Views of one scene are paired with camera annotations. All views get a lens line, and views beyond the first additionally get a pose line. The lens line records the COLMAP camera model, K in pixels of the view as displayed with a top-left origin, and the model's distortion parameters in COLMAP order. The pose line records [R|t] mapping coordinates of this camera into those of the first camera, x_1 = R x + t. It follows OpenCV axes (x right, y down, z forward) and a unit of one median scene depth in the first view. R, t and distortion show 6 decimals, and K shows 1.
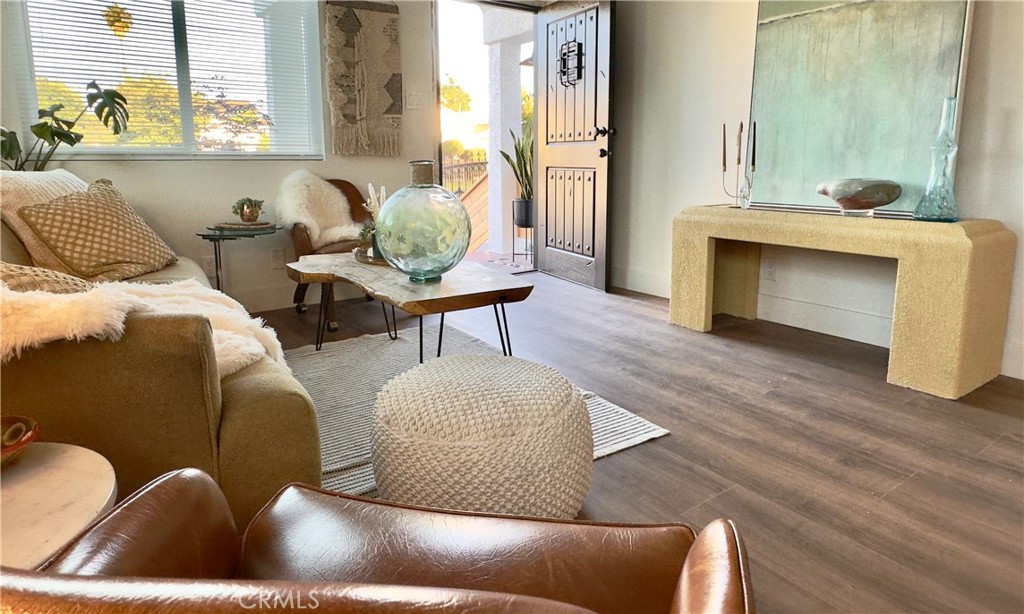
lens RADIAL K [[589.0, 0, 503.3], [0, 589.0, 248.9], [0, 0, 1]] dist [0.006351, -0.001047]
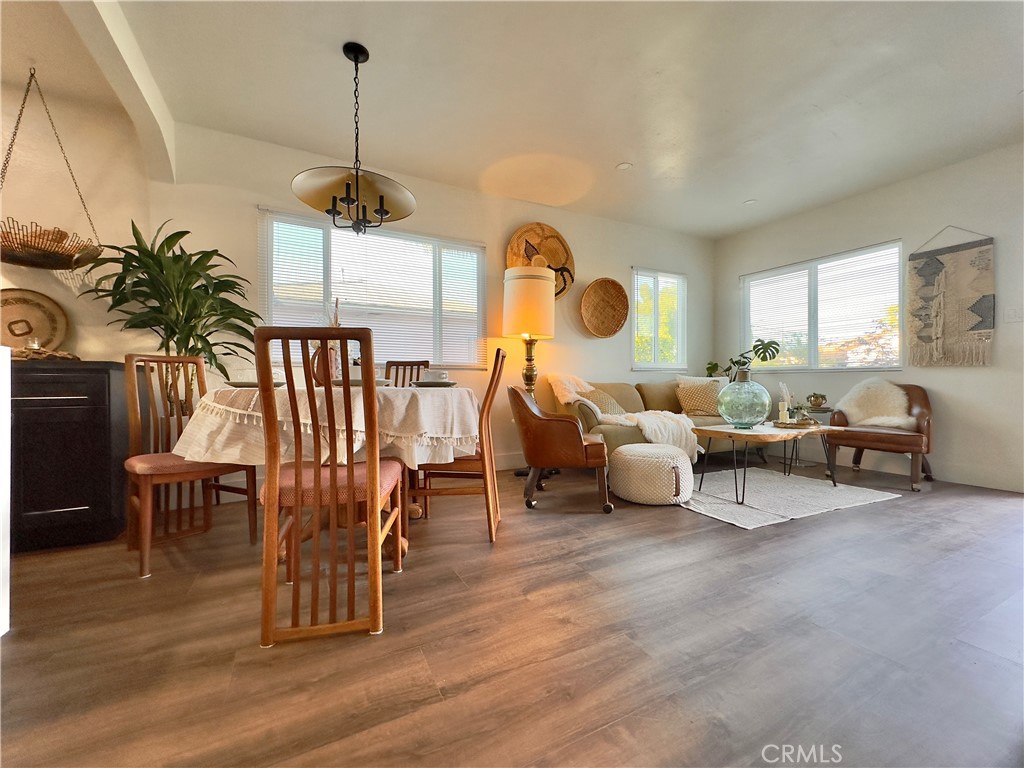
lens RADIAL K [[406.2, 0, 513.3], [0, 406.2, 385.0], [0, 0, 1]] dist [-0.005833, 0.001336]
pose [[-0.139331, 0.005865, -0.990228, 0.975709], [-0.150795, 0.988194, 0.027071, -0.007371], [0.978697, 0.153093, -0.136802, 0.307719]]
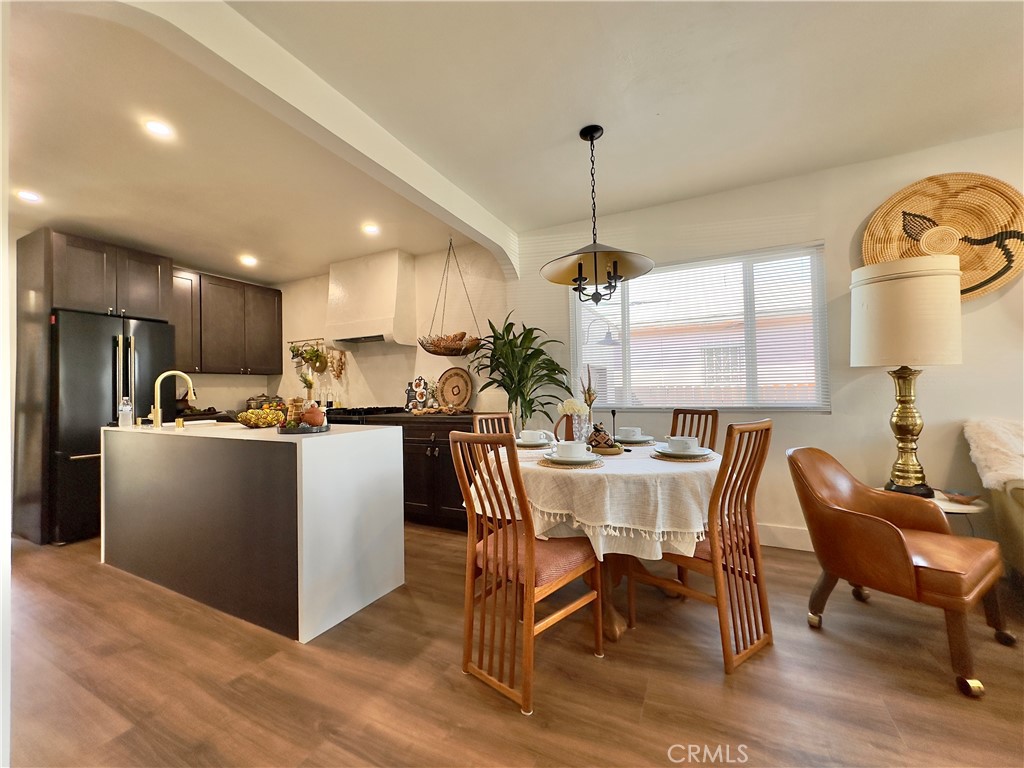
lens RADIAL K [[406.2, 0, 510.7], [0, 406.2, 384.7], [0, 0, 1]] dist [-0.005833, 0.001336]
pose [[-0.882575, 0.016264, -0.469891, 0.797201], [-0.048901, 0.990806, 0.126142, -0.150063], [0.467622, 0.134308, -0.873665, 0.499507]]
